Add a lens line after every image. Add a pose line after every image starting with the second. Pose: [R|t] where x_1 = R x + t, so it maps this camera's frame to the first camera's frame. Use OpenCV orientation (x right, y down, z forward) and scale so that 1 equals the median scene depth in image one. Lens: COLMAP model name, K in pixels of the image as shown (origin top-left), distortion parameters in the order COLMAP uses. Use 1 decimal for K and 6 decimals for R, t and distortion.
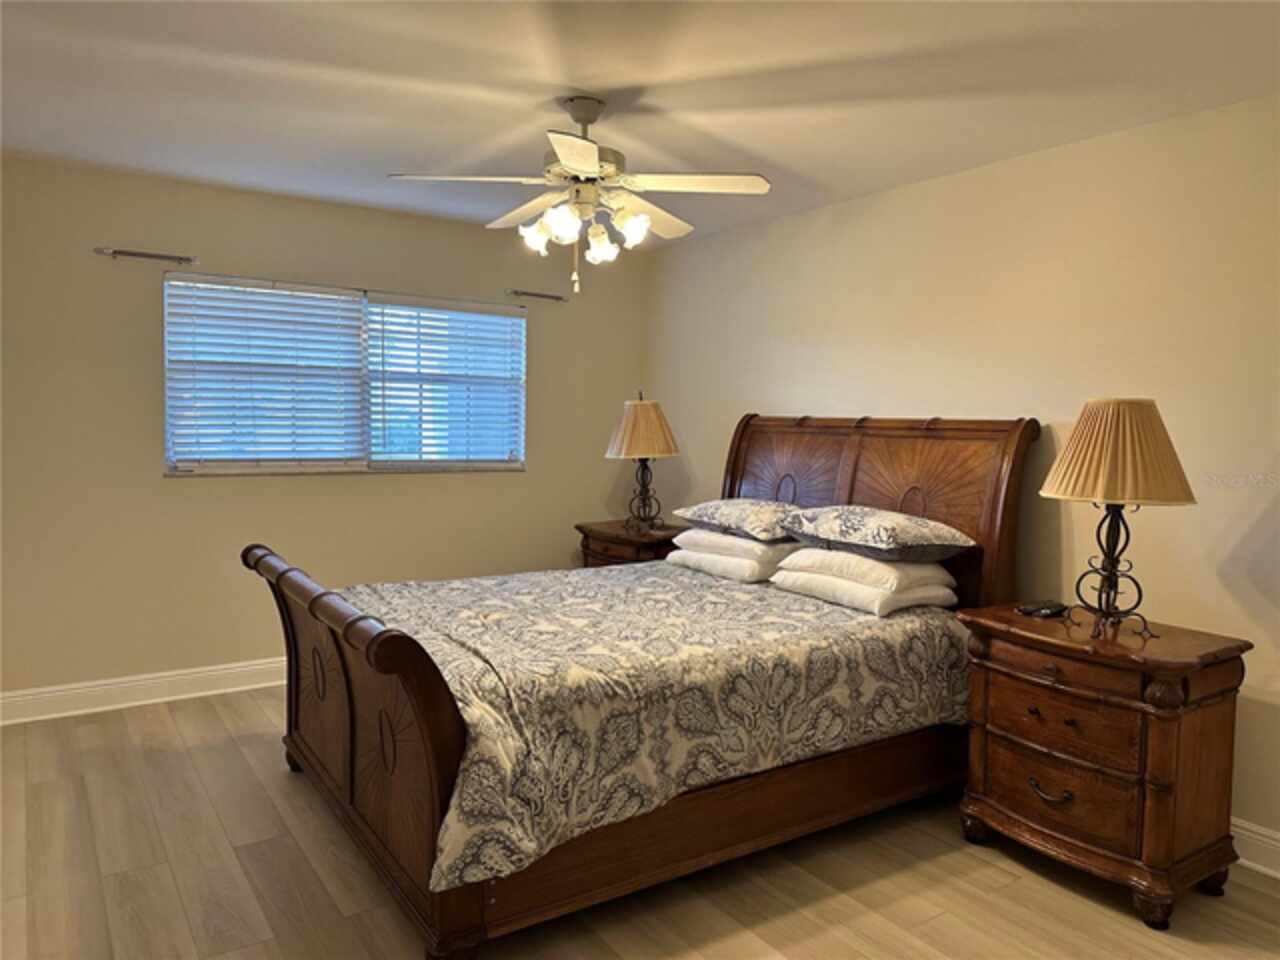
lens RADIAL K [[881.1, 0, 642.8], [0, 881.1, 465.9], [0, 0, 1]] dist [0.132213, -0.202926]
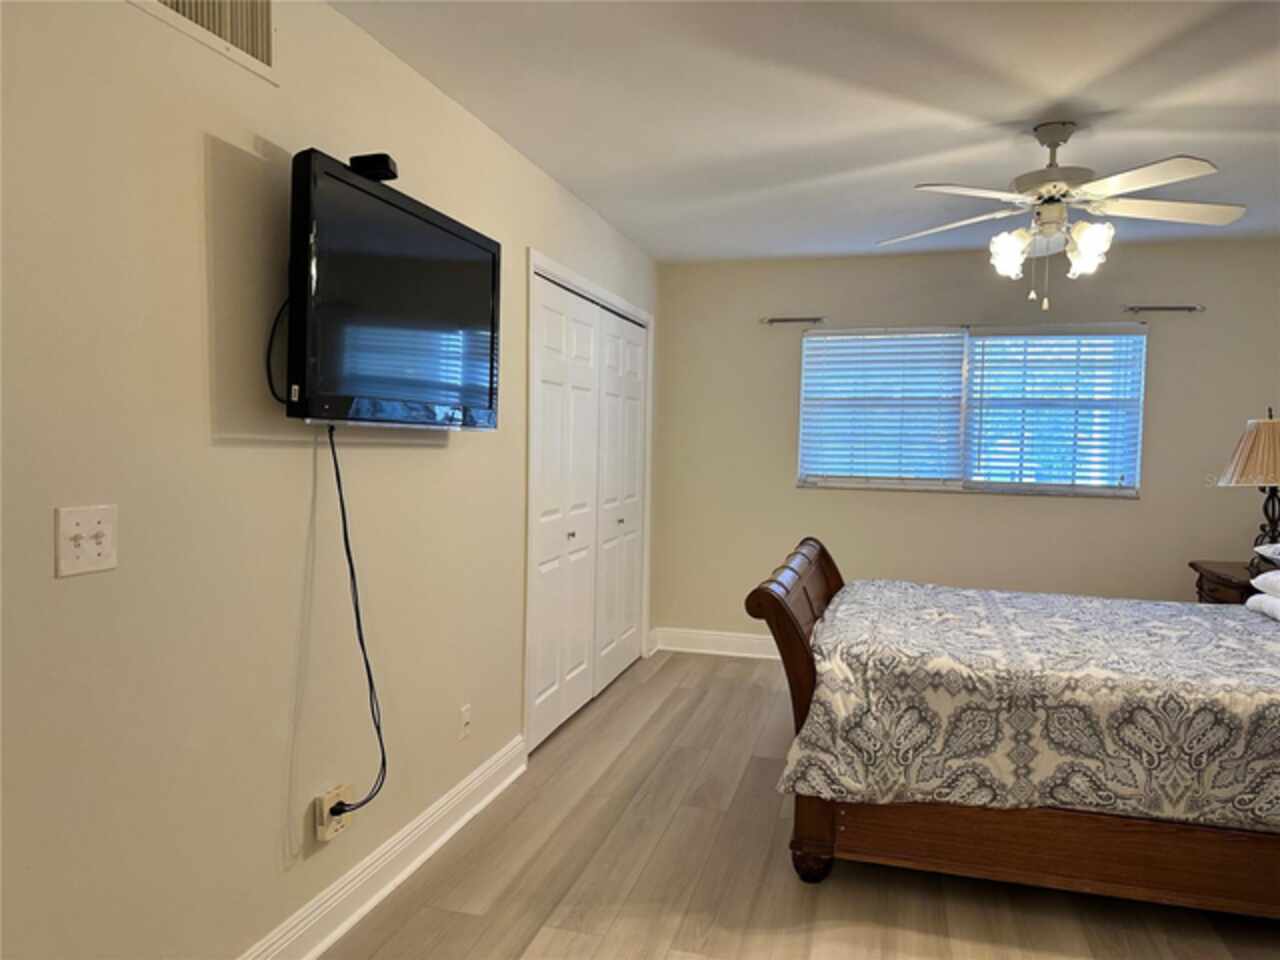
lens RADIAL K [[875.2, 0, 651.9], [0, 875.2, 477.7], [0, 0, 1]] dist [0.105666, -0.134463]
pose [[0.660328, 0.025046, -0.750559, 0.489403], [-0.046161, 0.998907, -0.007278, 0.029103], [0.749557, 0.039453, 0.660763, -0.003909]]
